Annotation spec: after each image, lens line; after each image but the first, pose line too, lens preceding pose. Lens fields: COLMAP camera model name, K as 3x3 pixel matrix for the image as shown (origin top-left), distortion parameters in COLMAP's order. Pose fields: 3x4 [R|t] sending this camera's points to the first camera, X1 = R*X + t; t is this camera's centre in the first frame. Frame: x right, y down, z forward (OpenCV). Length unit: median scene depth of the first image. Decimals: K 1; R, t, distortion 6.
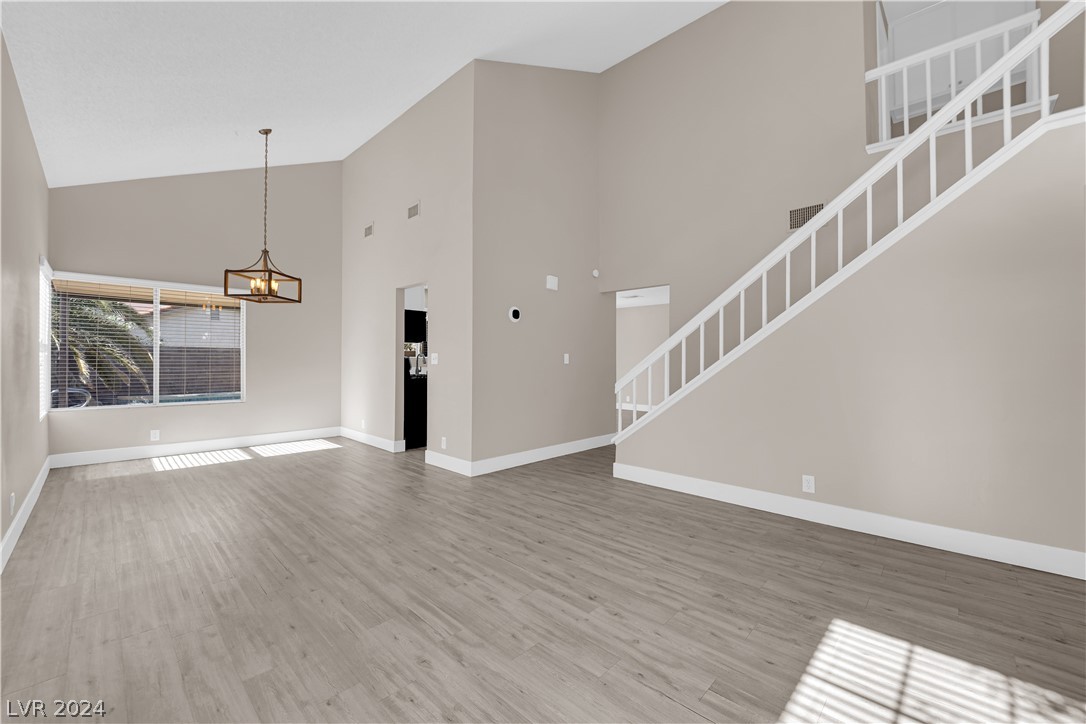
lens RADIAL K [[436.0, 0, 542.7], [0, 436.0, 358.2], [0, 0, 1]] dist [-0.009339, -0.003737]
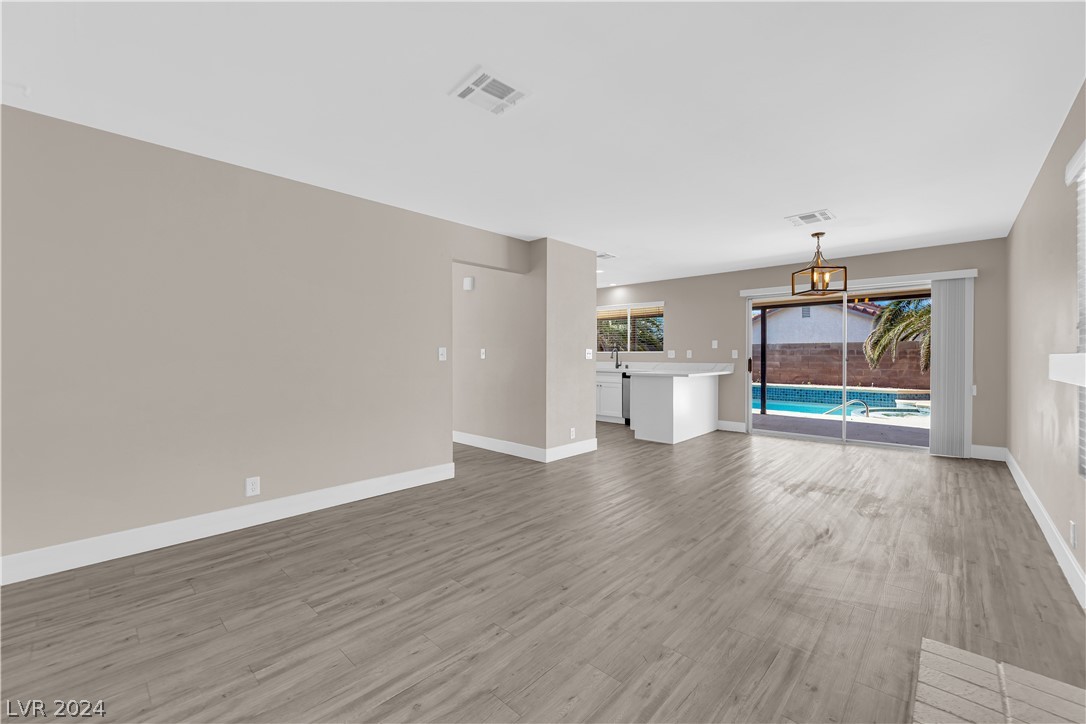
lens RADIAL K [[436.0, 0, 542.7], [0, 436.0, 358.2], [0, 0, 1]] dist [-0.009339, -0.003737]
pose [[0.012445, 0.005114, -0.999909, 1.590154], [0.008959, 0.999946, 0.005226, 0.010541], [0.999882, -0.009023, 0.012399, 1.675885]]
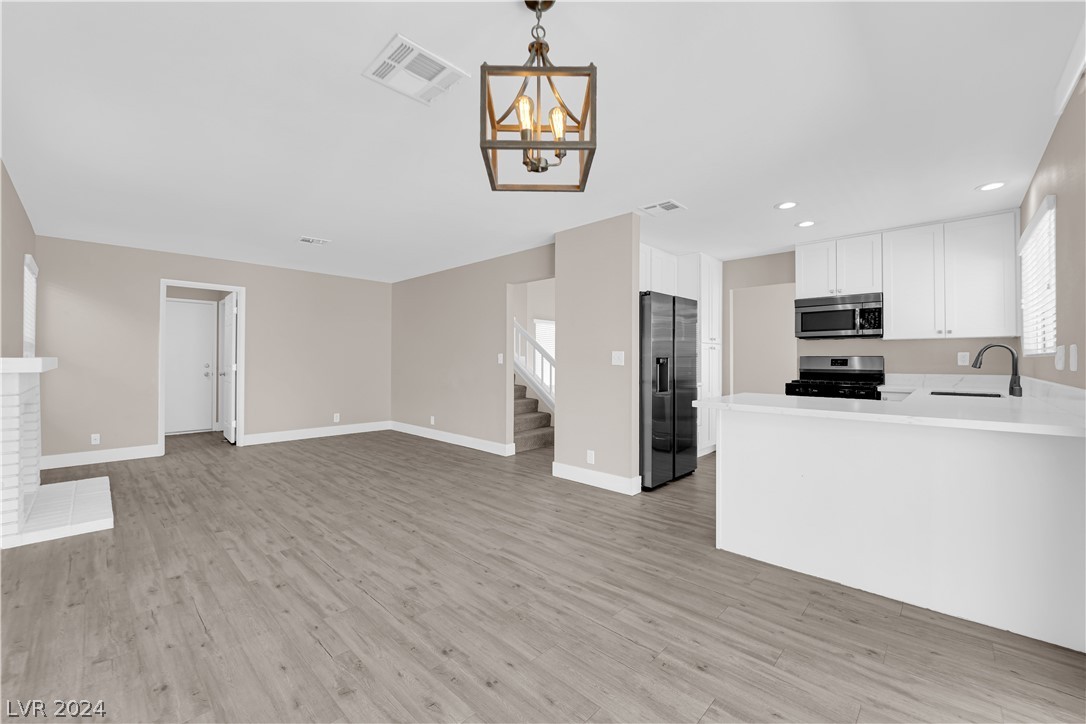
lens RADIAL K [[436.0, 0, 542.7], [0, 436.0, 358.2], [0, 0, 1]] dist [-0.009339, -0.003737]
pose [[-0.999947, -0.004631, -0.009159, 0.331537], [-0.004526, 0.999925, -0.011422, 0.018288], [0.009211, -0.011380, -0.999893, 2.910255]]
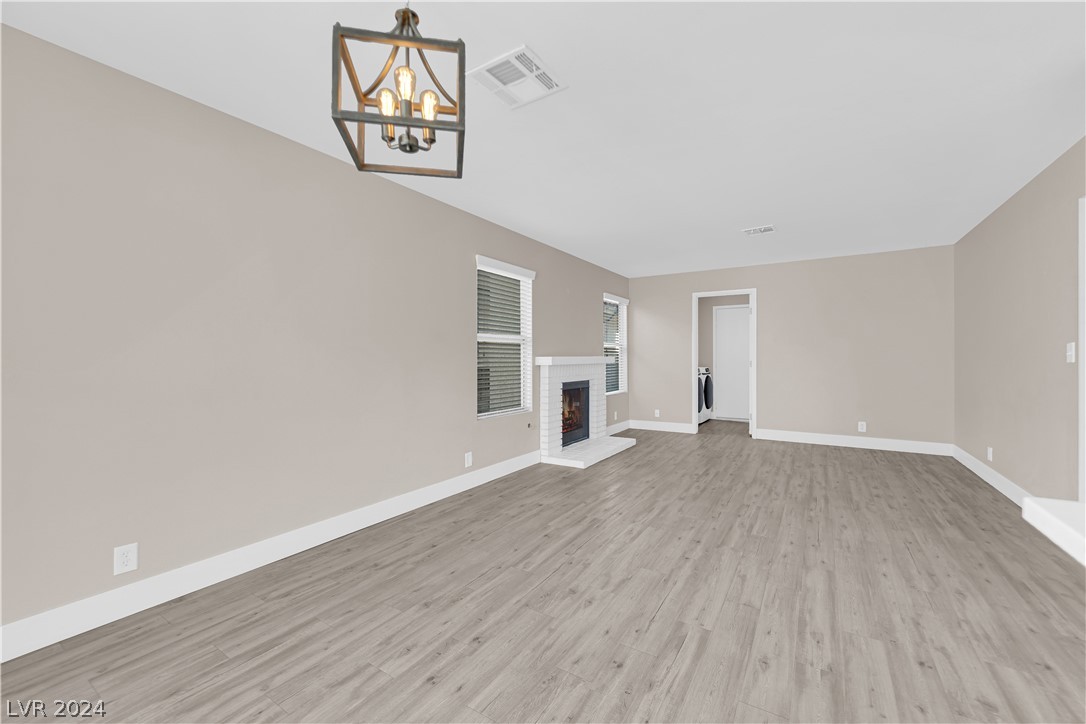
lens RADIAL K [[437.0, 0, 544.6], [0, 437.0, 355.1], [0, 0, 1]] dist [-0.002347, -0.005537]
pose [[-0.208381, 0.004028, 0.978039, -0.069247], [-0.004550, 0.999977, -0.005088, 0.015271], [-0.978037, -0.005511, -0.208358, 2.459704]]
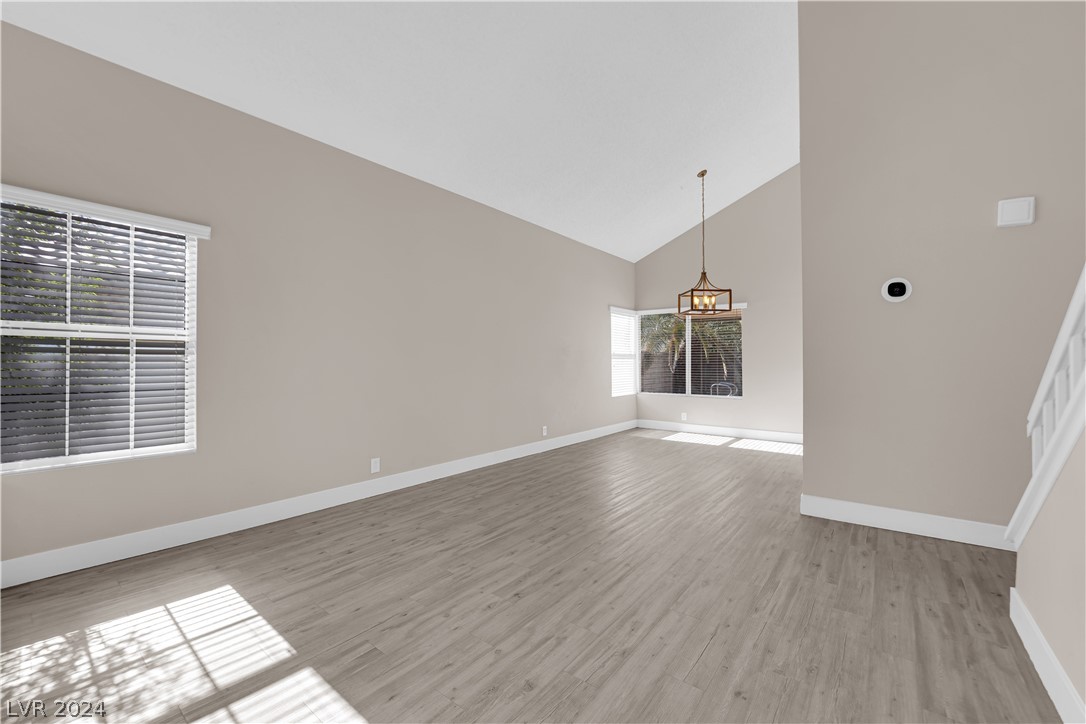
lens RADIAL K [[436.0, 0, 542.7], [0, 436.0, 358.2], [0, 0, 1]] dist [-0.009339, -0.003737]
pose [[0.098764, -0.012962, -0.995027, 0.672355], [0.007574, 0.999896, -0.012273, 0.003305], [0.995082, -0.006324, 0.098851, 0.563422]]
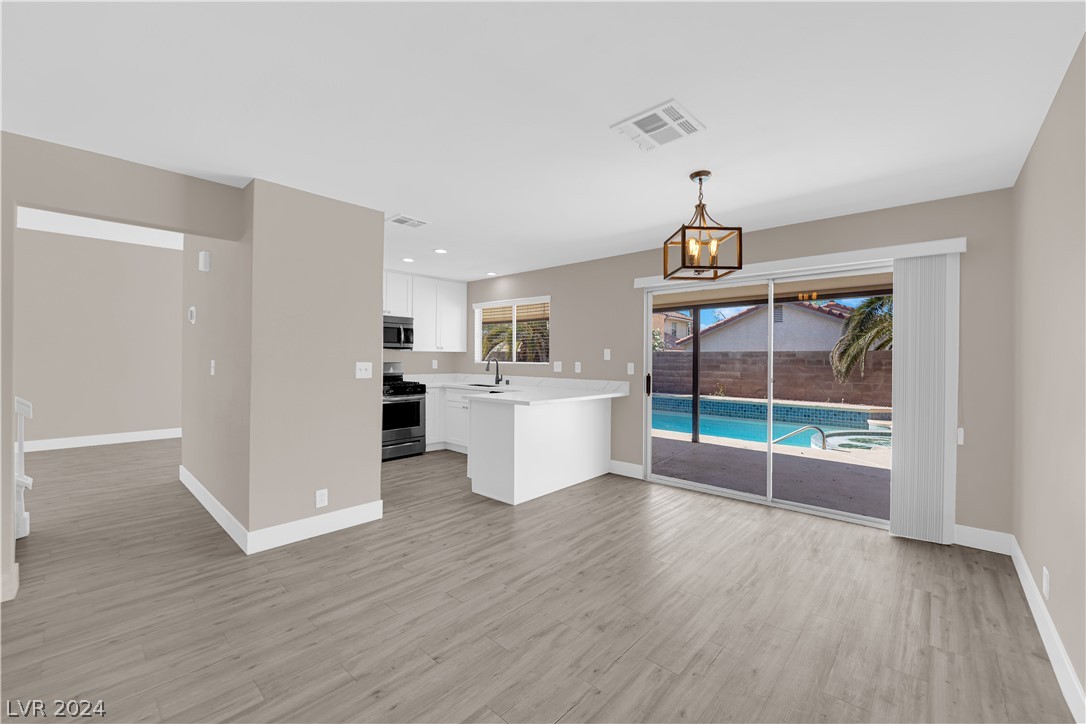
lens RADIAL K [[436.0, 0, 542.7], [0, 436.0, 358.2], [0, 0, 1]] dist [-0.009339, -0.003737]
pose [[0.030099, -0.003136, -0.999542, 1.077604], [0.000245, 0.999995, -0.003130, -0.017392], [0.999547, -0.000150, 0.030100, 2.201925]]
